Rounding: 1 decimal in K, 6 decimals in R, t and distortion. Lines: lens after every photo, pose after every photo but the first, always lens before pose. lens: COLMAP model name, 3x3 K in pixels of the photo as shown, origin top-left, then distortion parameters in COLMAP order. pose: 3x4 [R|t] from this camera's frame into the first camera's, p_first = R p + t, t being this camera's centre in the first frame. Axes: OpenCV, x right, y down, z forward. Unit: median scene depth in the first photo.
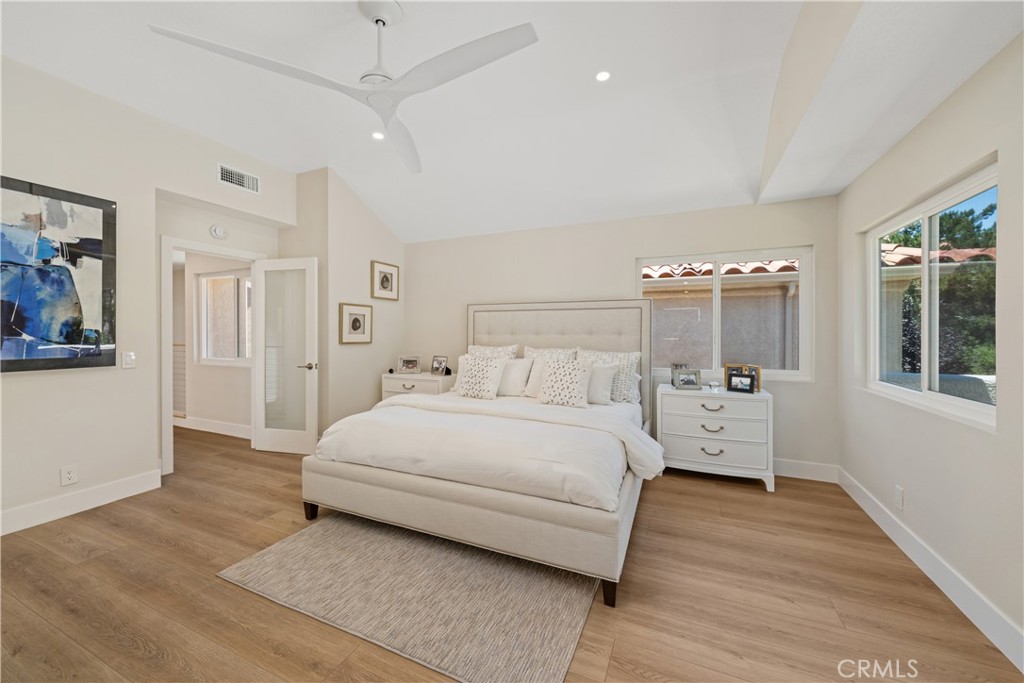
lens RADIAL K [[401.7, 0, 538.7], [0, 401.7, 346.3], [0, 0, 1]] dist [-0.001070, 0.000047]
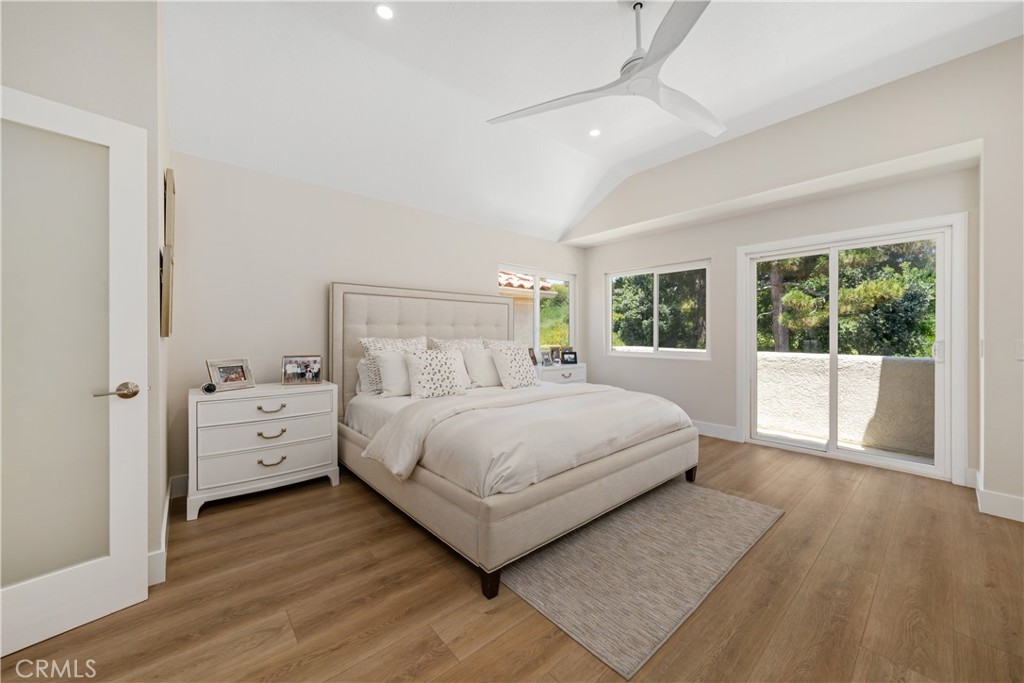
lens RADIAL K [[379.1, 0, 511.7], [0, 379.1, 335.9], [0, 0, 1]] dist [0.000834, -0.000179]
pose [[0.418460, -0.007321, 0.908206, -0.948004], [0.027721, 0.999605, -0.004715, 0.007504], [-0.907812, 0.027149, 0.418498, 0.593593]]
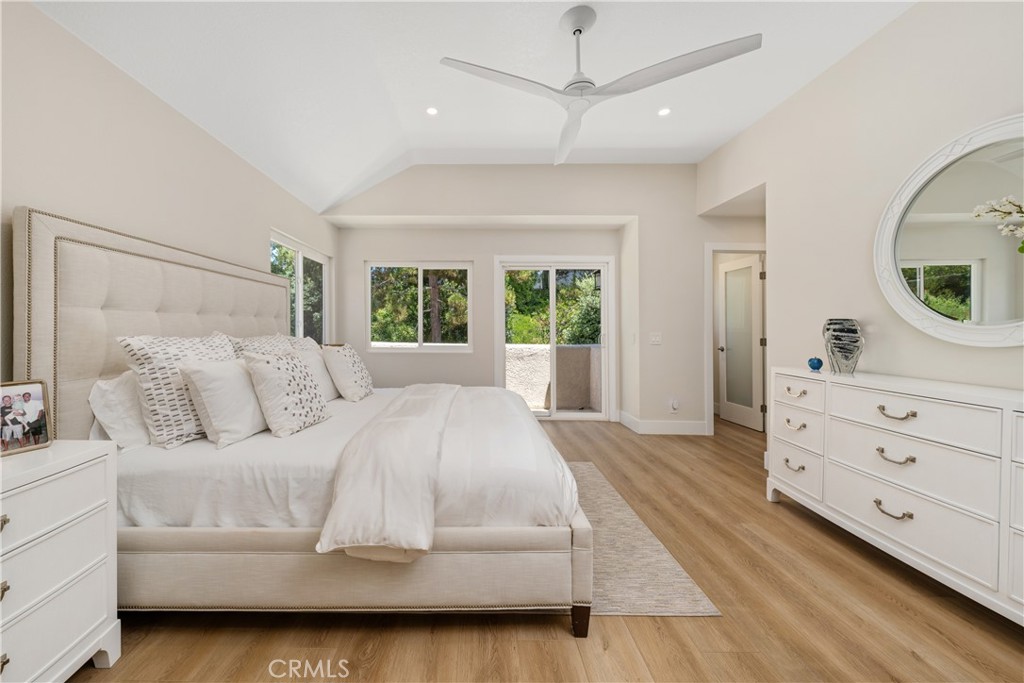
lens RADIAL K [[395.8, 0, 485.0], [0, 395.8, 327.8], [0, 0, 1]] dist [0.000566, 0.000011]
pose [[-0.423917, -0.002945, 0.905696, -0.866177], [0.020427, 0.999709, 0.012812, -0.011324], [-0.905471, 0.023932, -0.423733, 1.149484]]
